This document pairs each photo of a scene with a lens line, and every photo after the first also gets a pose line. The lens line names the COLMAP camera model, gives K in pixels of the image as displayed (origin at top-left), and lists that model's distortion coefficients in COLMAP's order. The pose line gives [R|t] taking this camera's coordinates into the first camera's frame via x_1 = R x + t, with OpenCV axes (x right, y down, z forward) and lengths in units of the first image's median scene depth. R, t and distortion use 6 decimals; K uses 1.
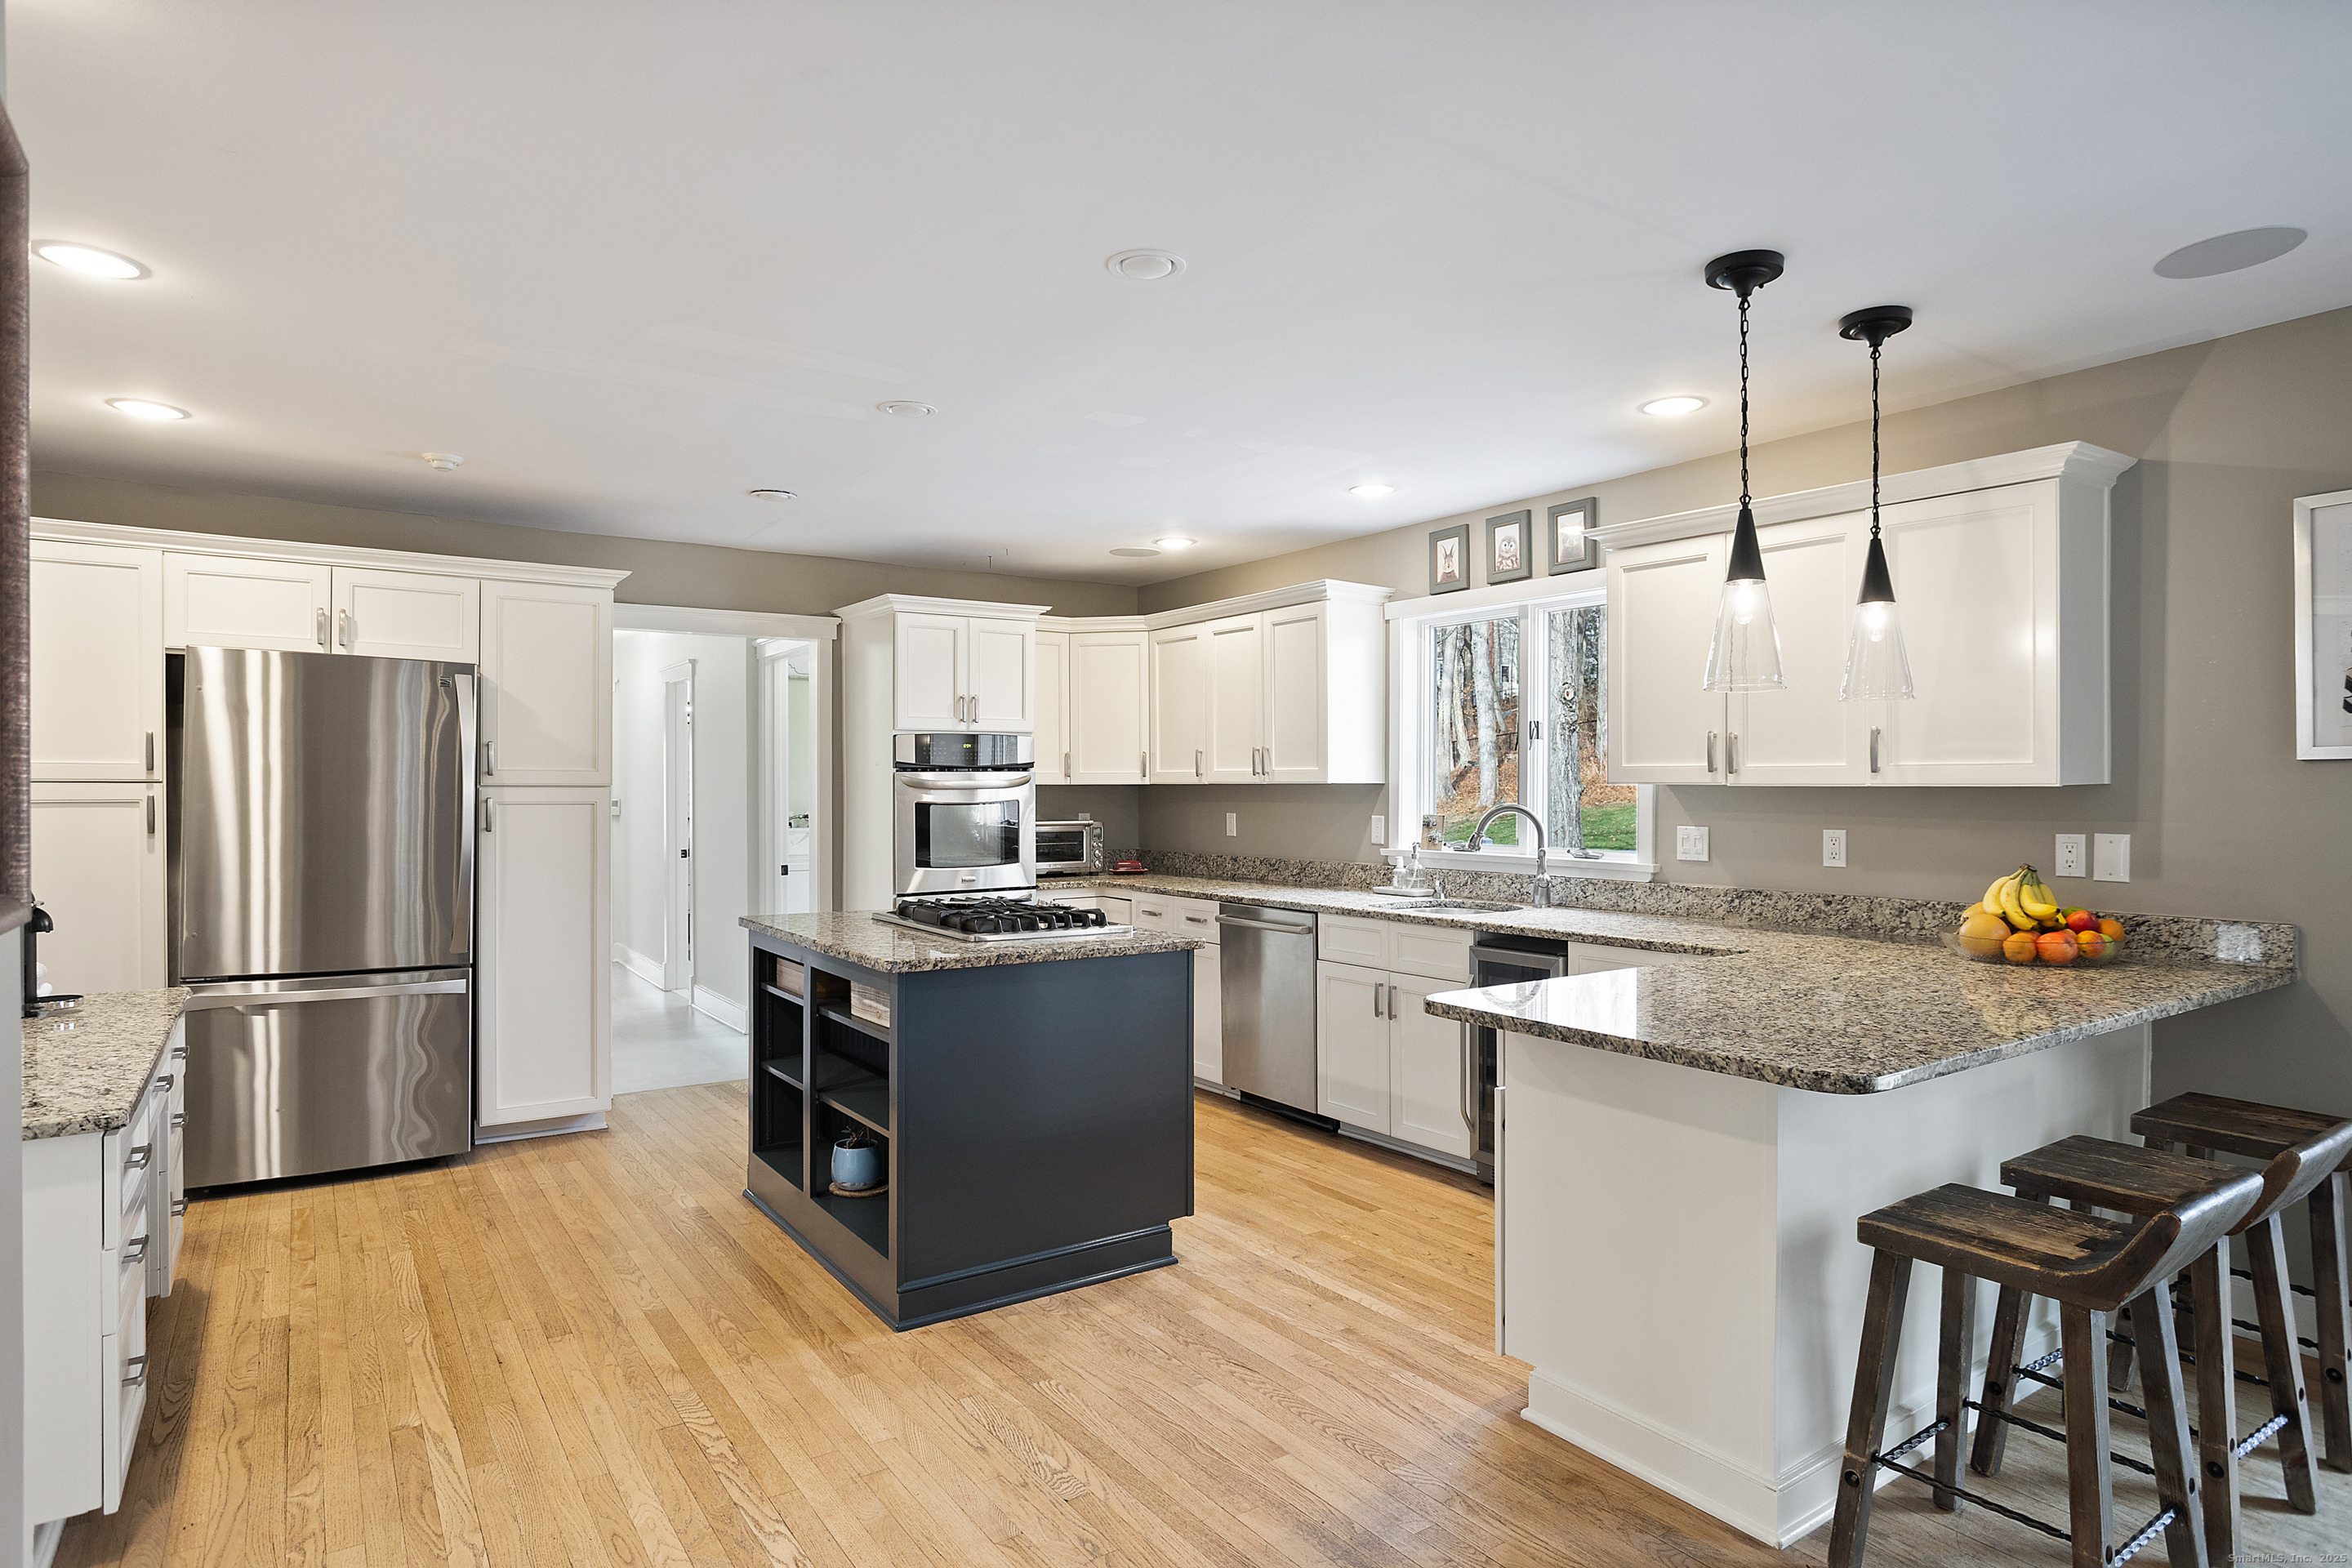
lens RADIAL K [[1295.3, 0, 1157.9], [0, 1295.3, 787.9], [0, 0, 1]] dist [-0.002400, 0.000259]
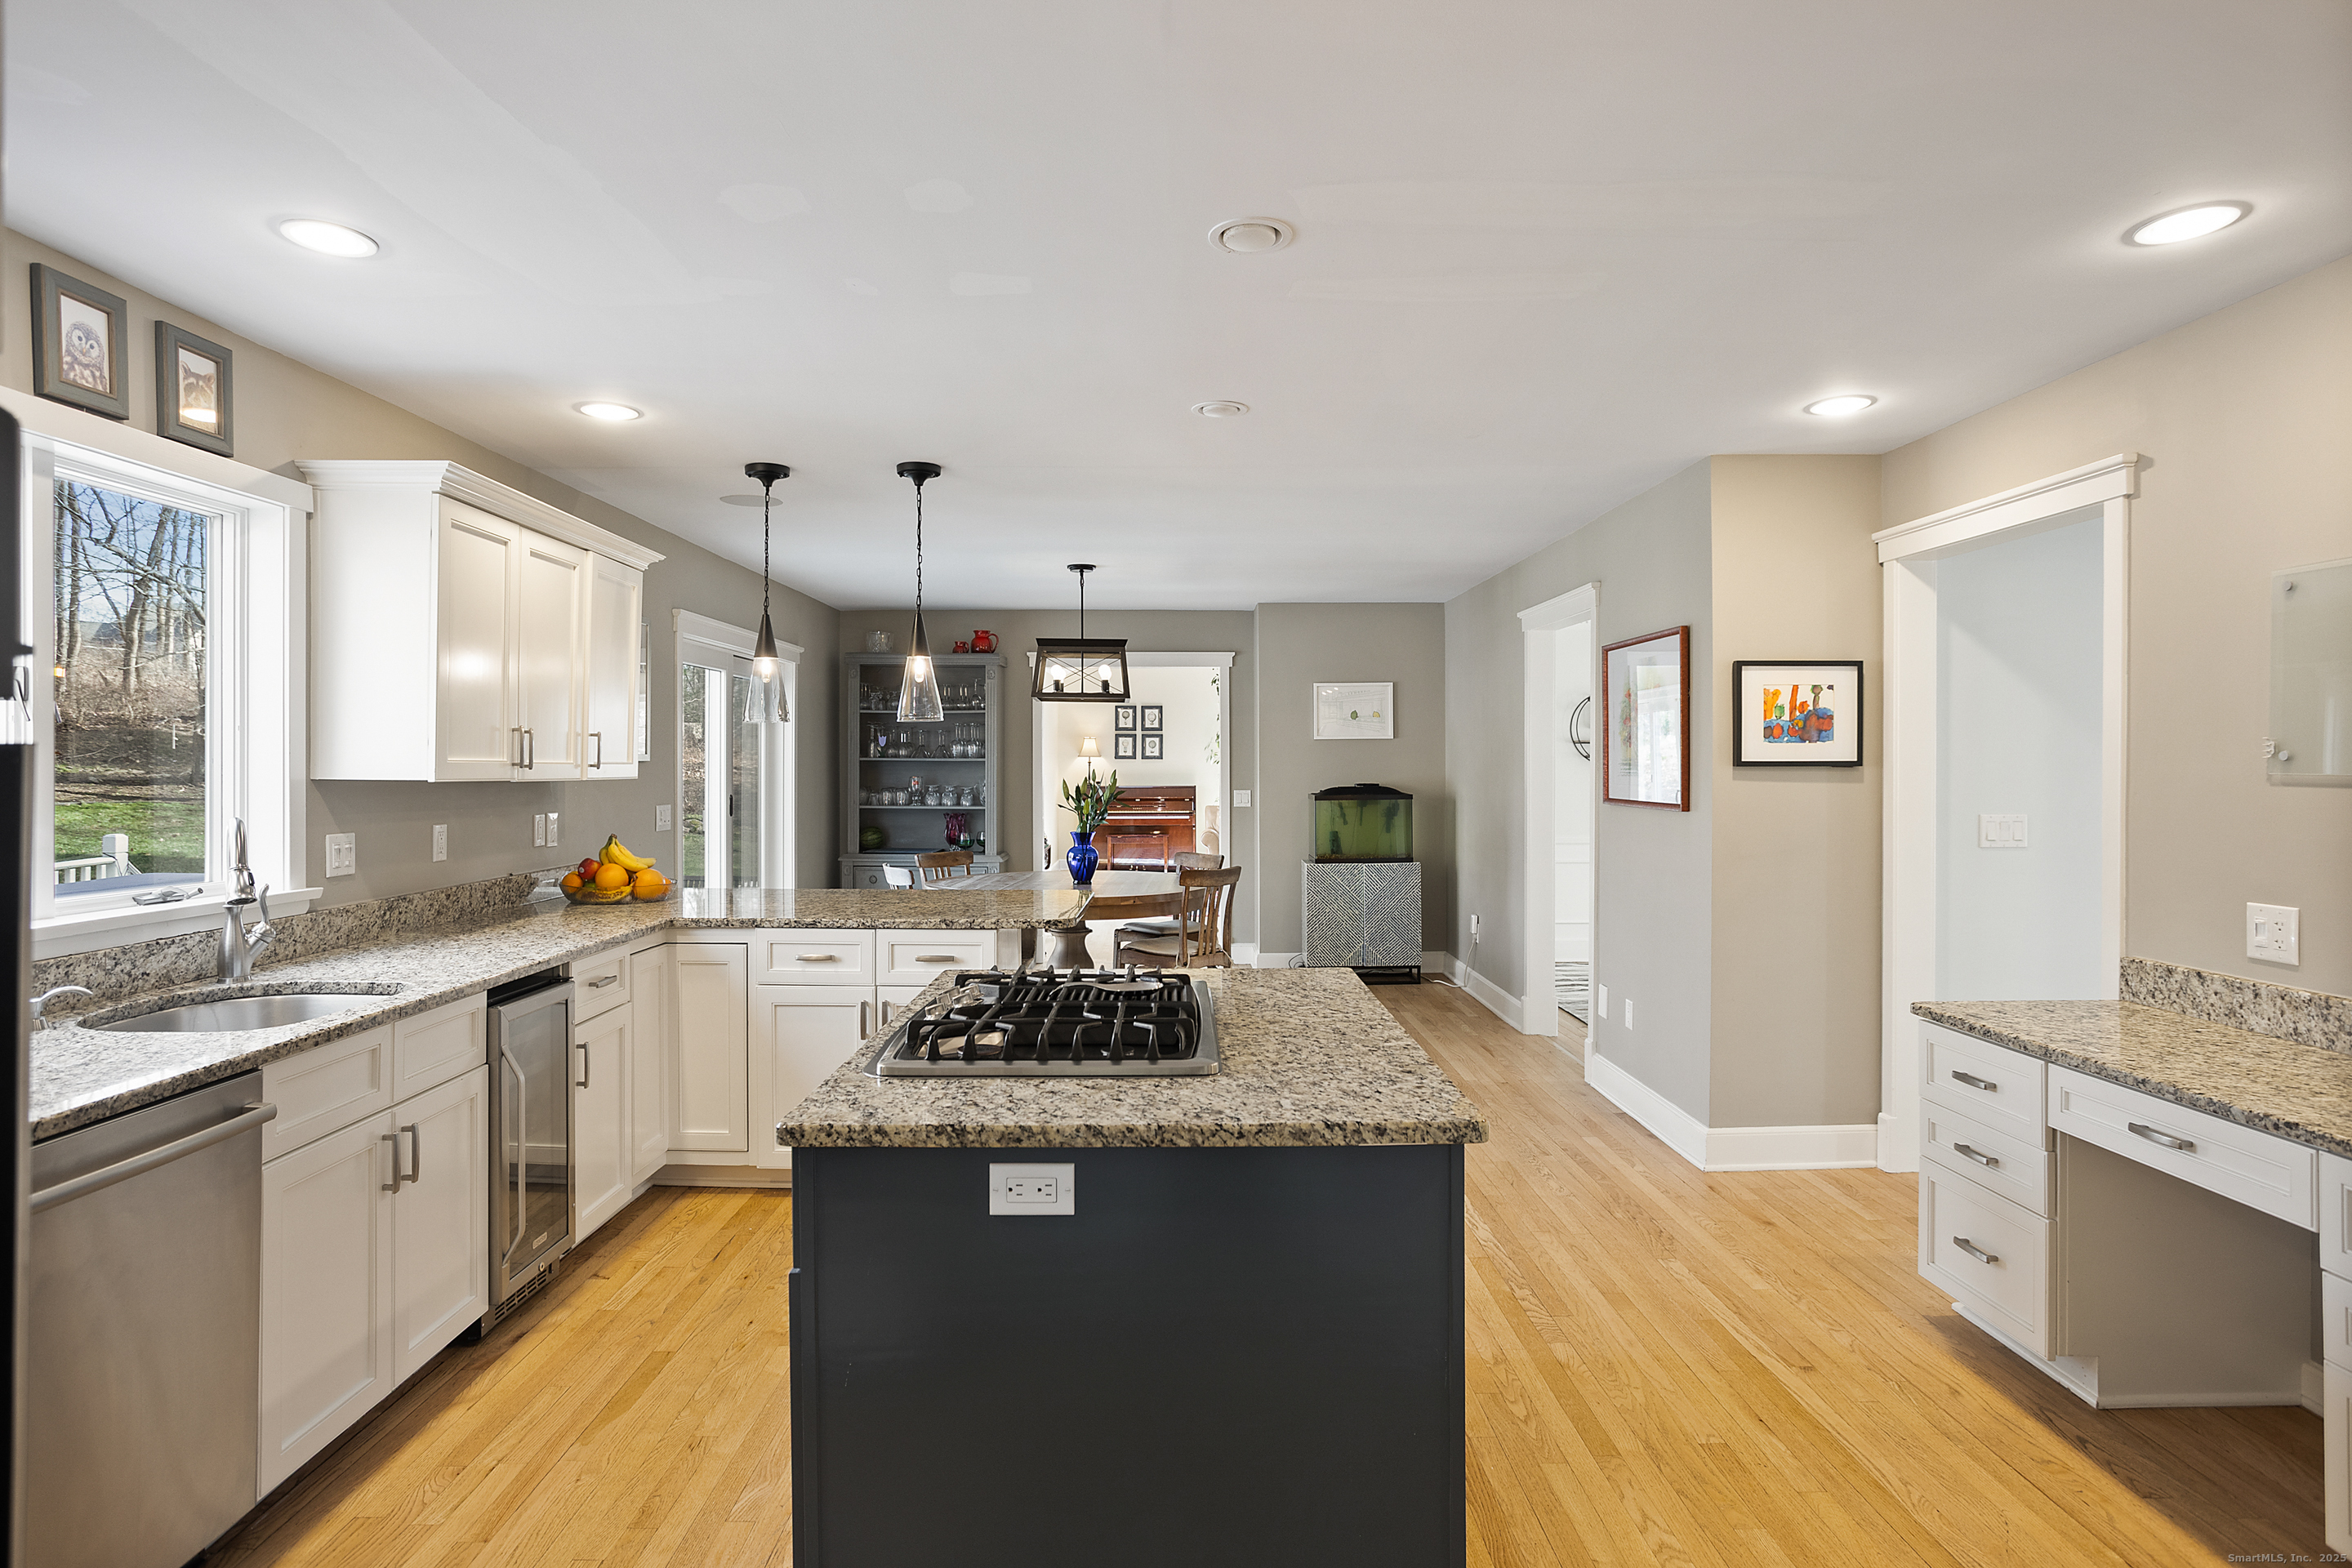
lens RADIAL K [[1295.3, 0, 1159.0], [0, 1295.3, 772.2], [0, 0, 1]] dist [-0.002400, 0.000259]
pose [[-0.832003, -0.001768, 0.554768, -0.613681], [0.000069, 0.999995, 0.003291, -0.015260], [-0.554771, 0.002776, -0.831998, 1.852460]]
